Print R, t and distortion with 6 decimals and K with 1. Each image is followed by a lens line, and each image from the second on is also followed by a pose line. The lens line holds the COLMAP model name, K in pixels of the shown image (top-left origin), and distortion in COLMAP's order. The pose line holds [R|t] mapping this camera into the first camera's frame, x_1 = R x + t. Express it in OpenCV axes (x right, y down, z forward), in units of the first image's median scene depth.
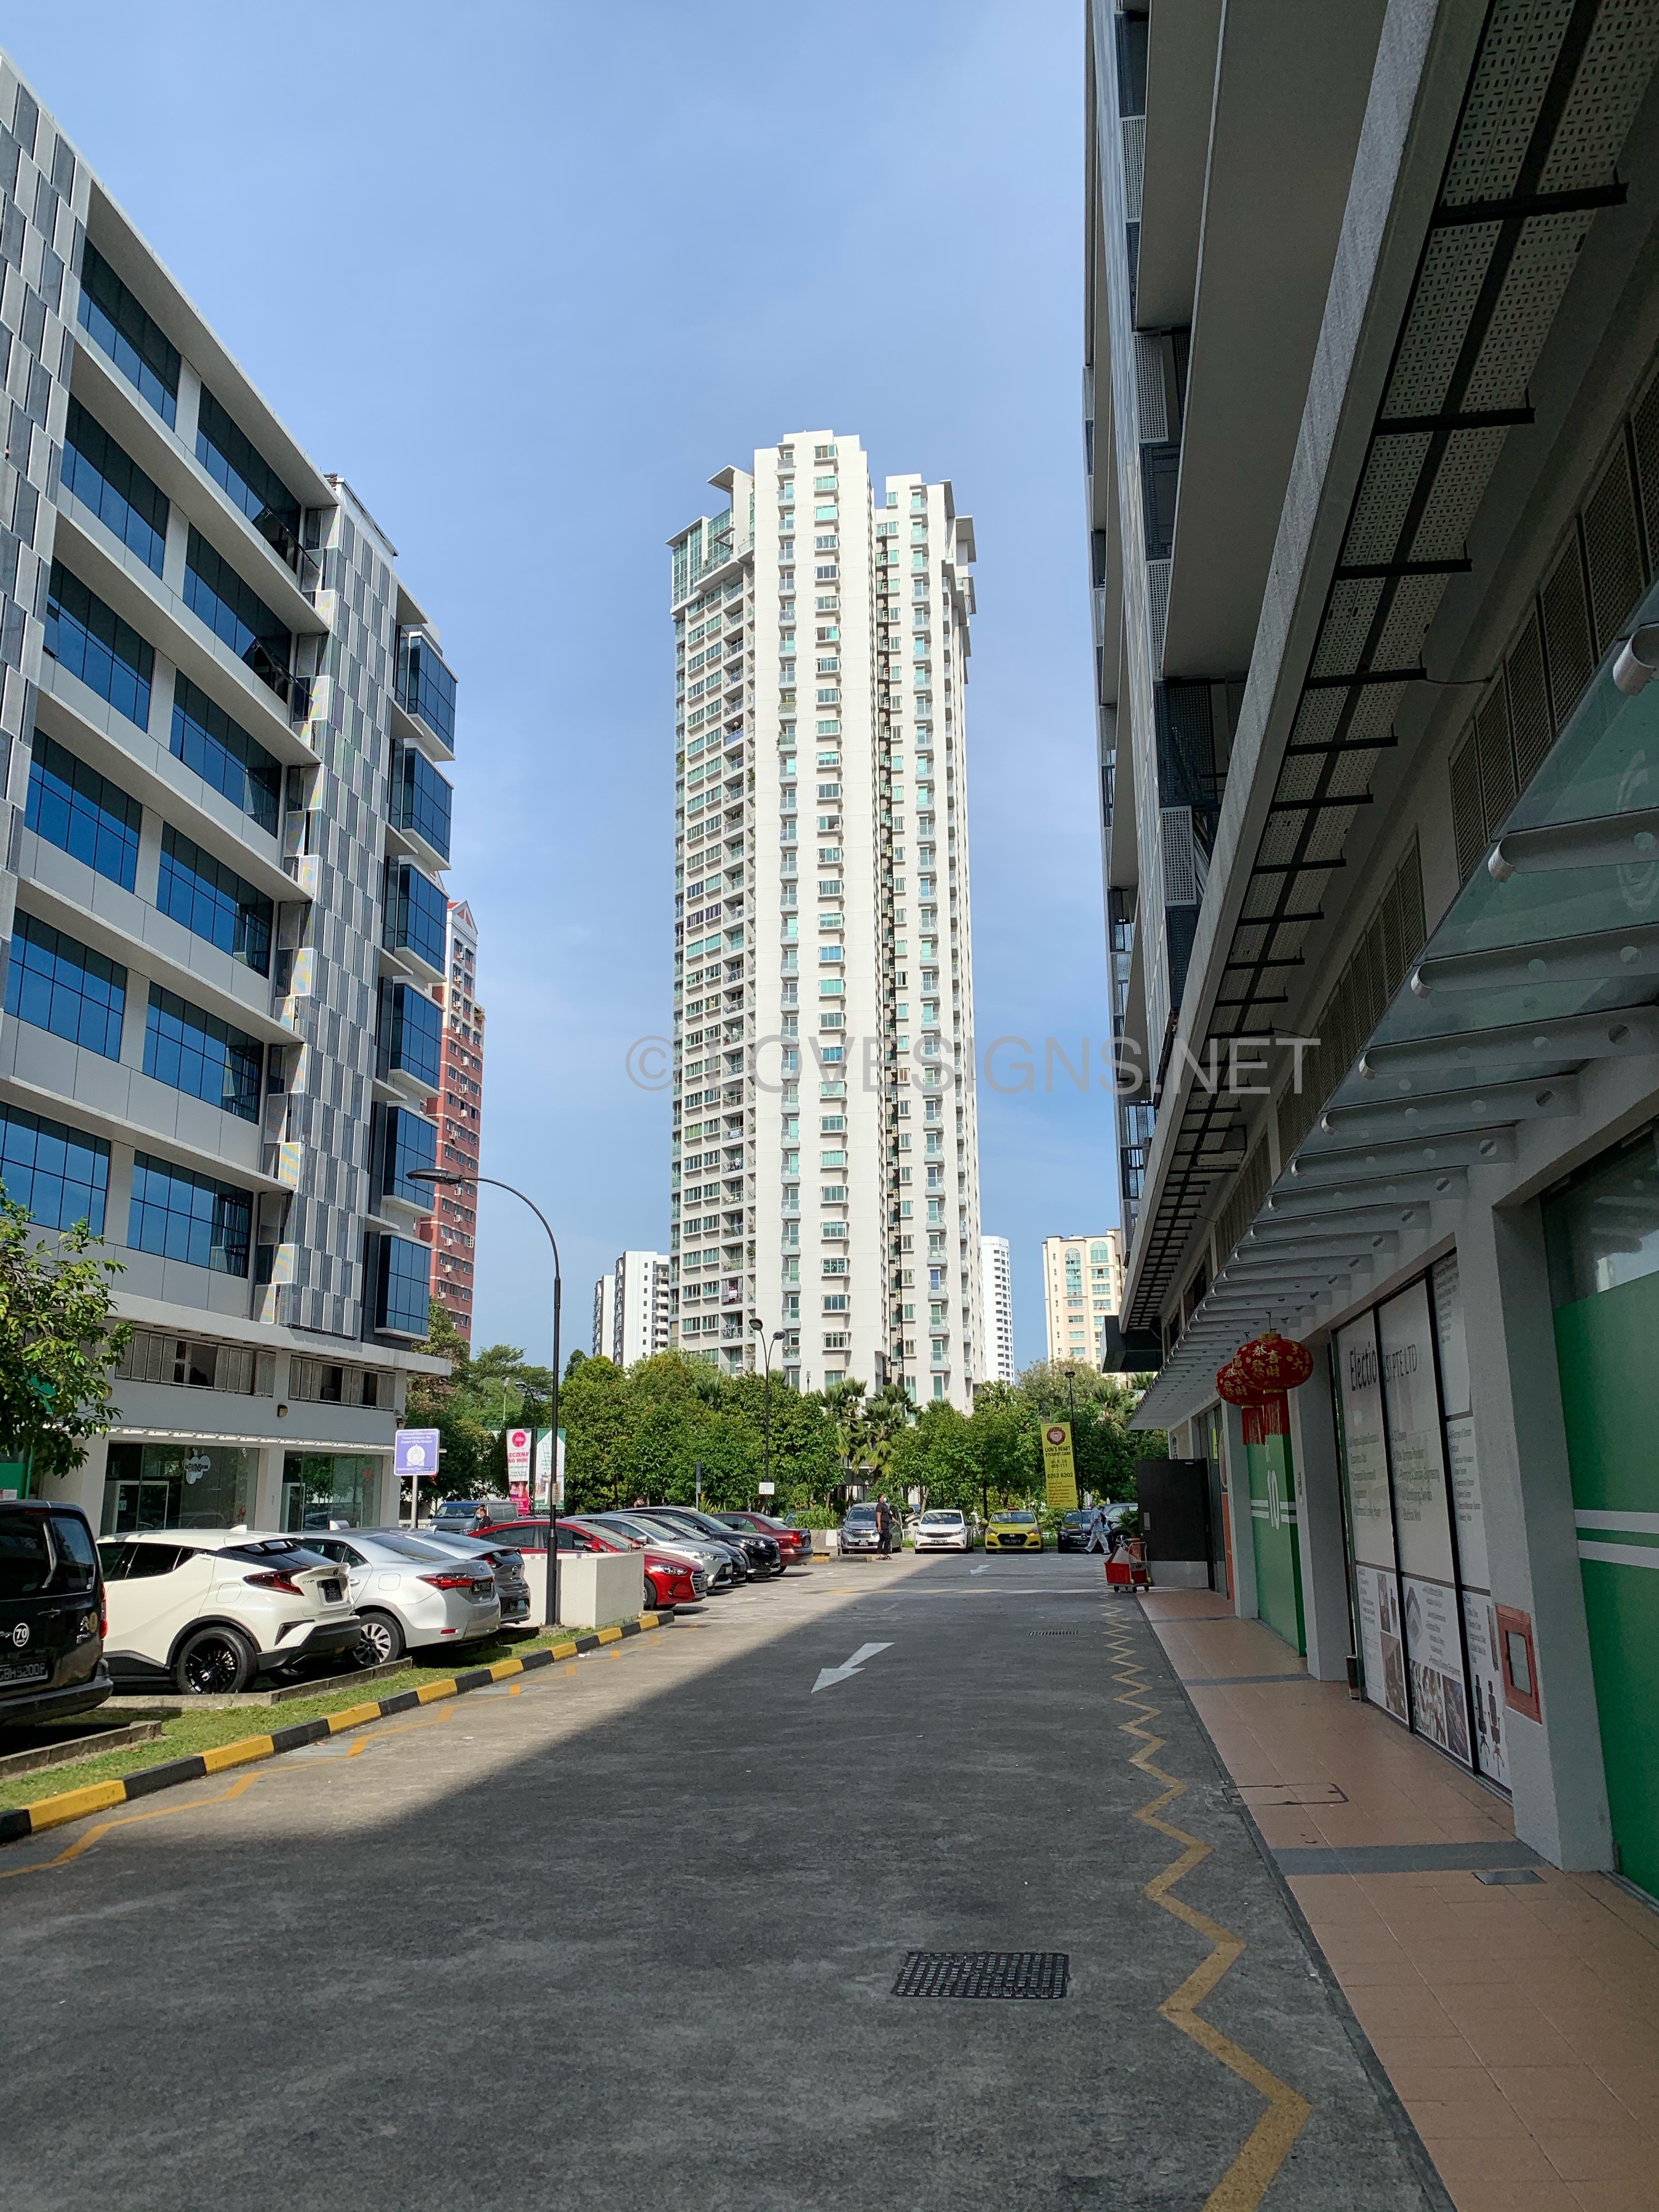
lens RADIAL K [[1655.7, 0, 838.4], [0, 1655.7, 1111.3], [0, 0, 1]] dist [0.014188, 0.000374]
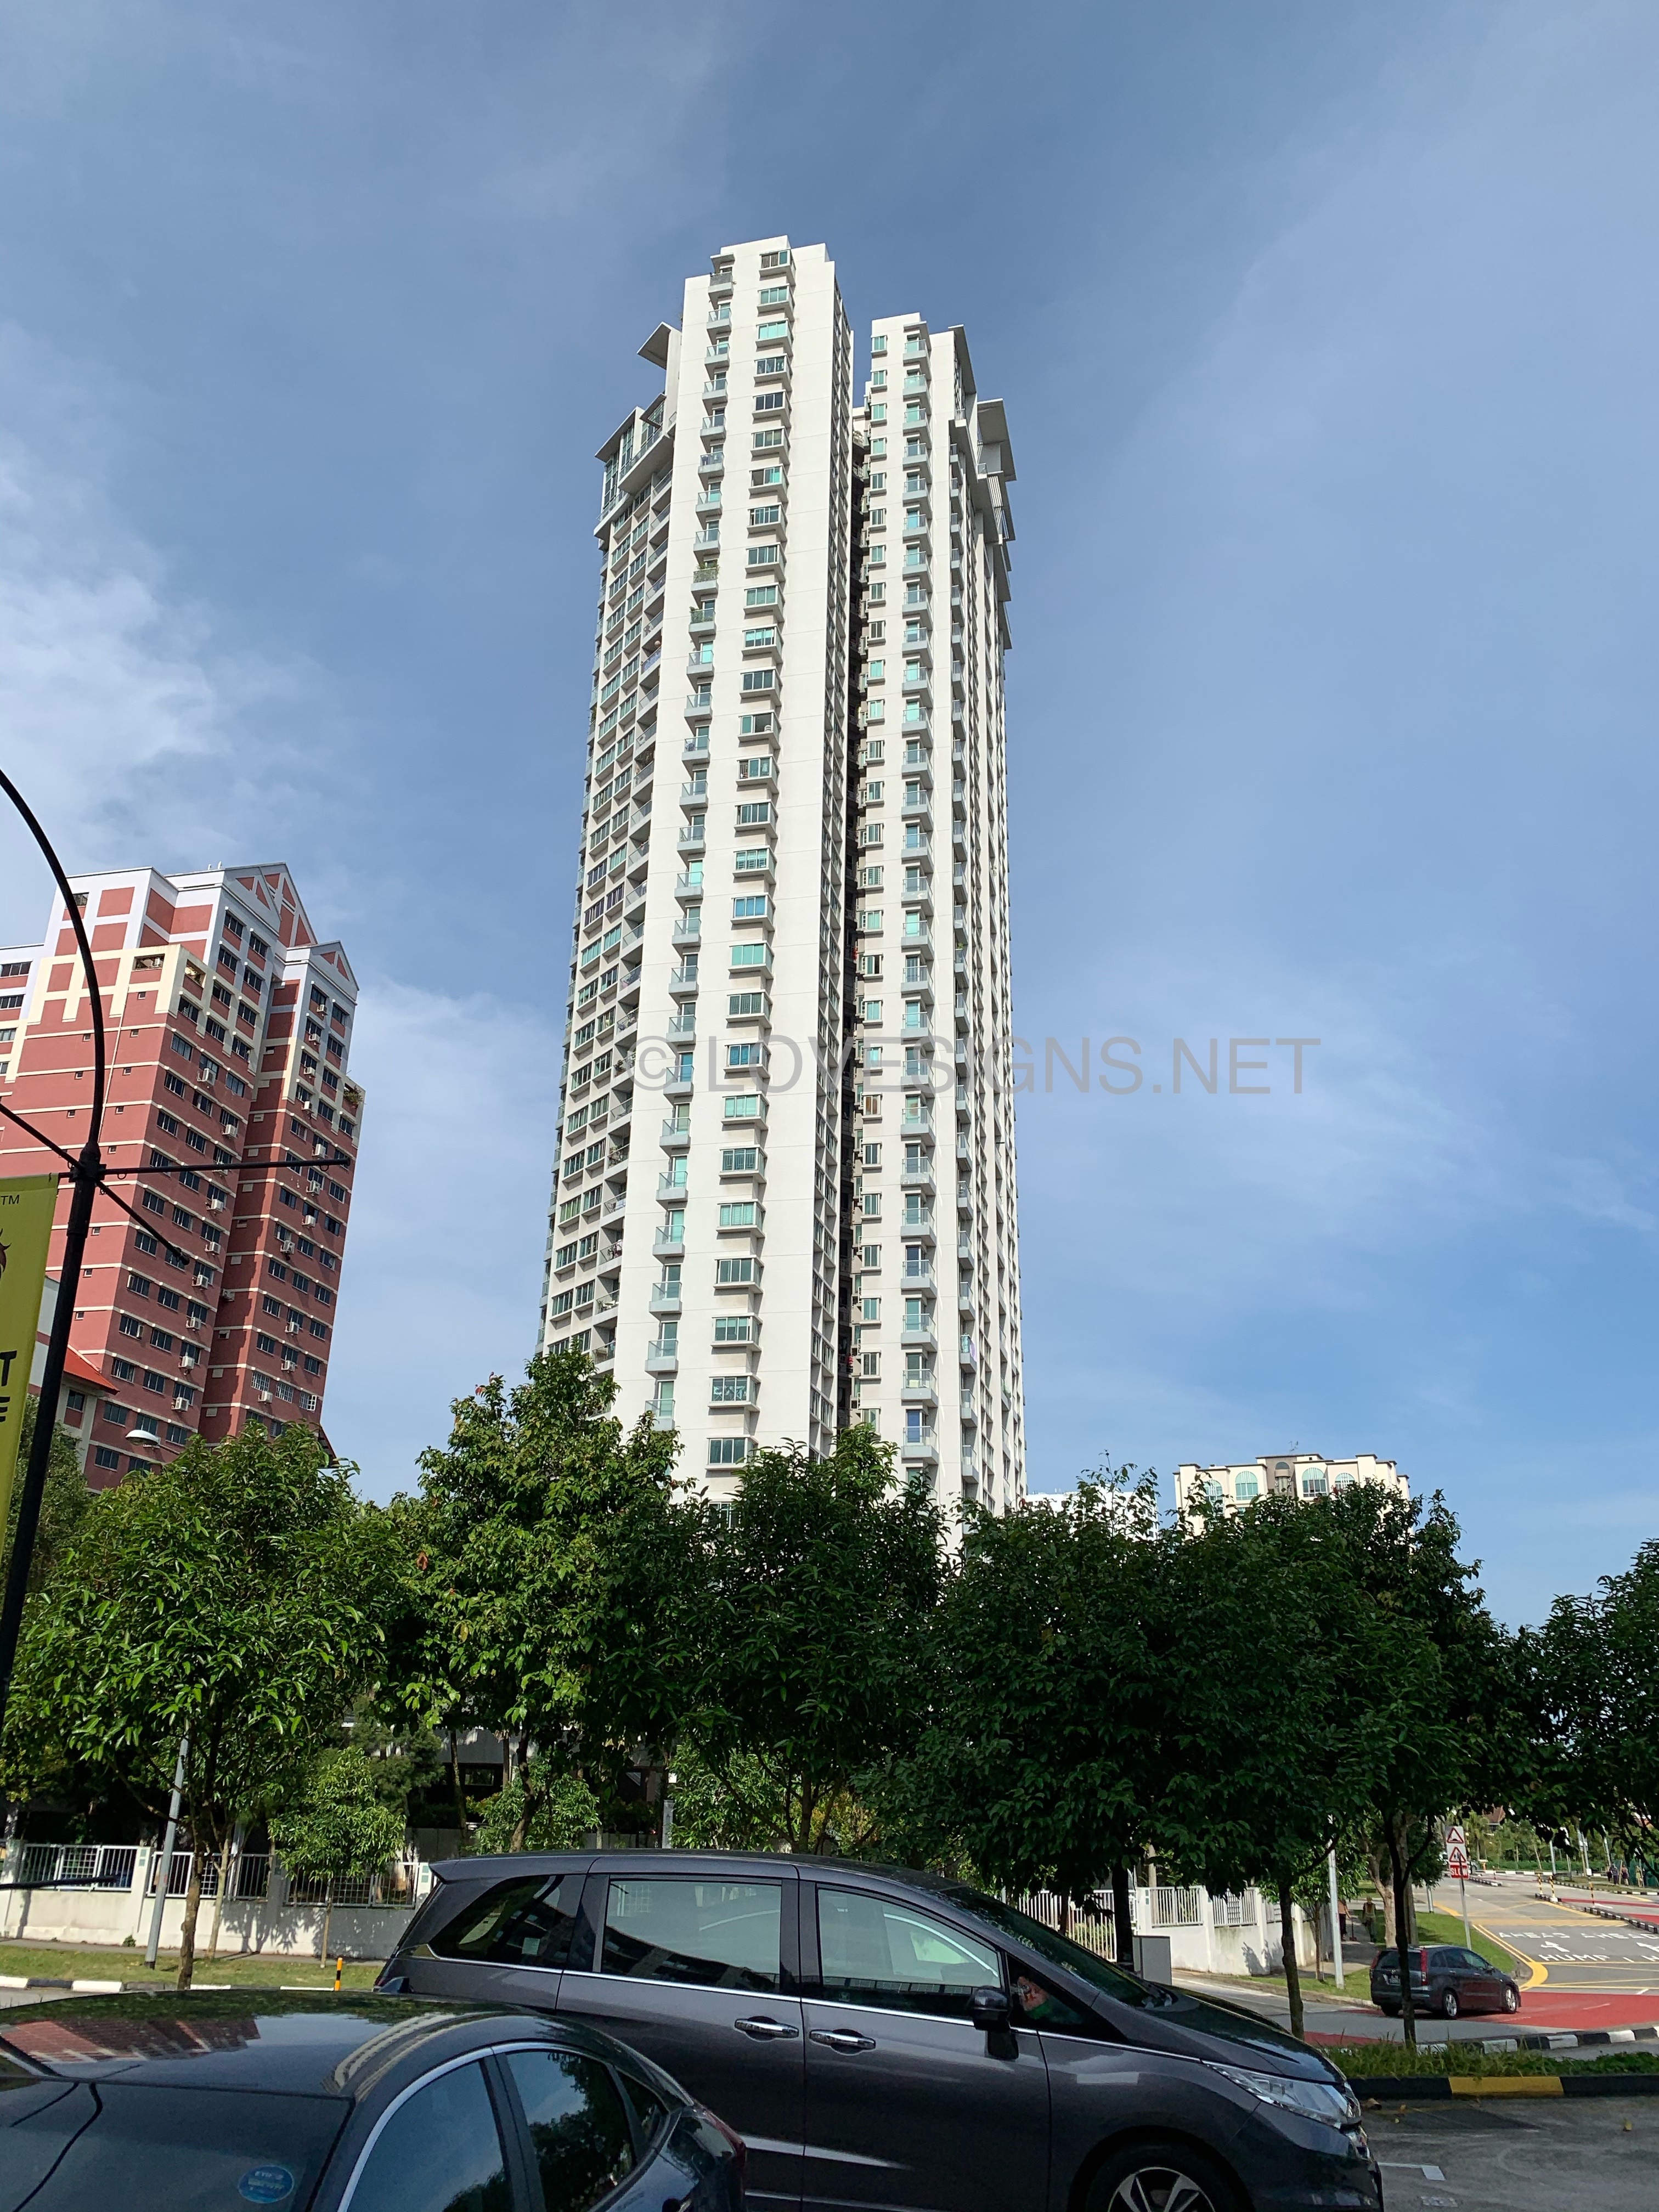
lens RADIAL K [[1655.7, 0, 814.3], [0, 1655.7, 1100.6], [0, 0, 1]] dist [0.014188, 0.000374]
pose [[0.994716, -0.007561, -0.102387, 0.080986], [-0.009642, 0.985996, -0.166492, 0.081744], [0.102212, 0.166599, 0.980713, 0.365499]]
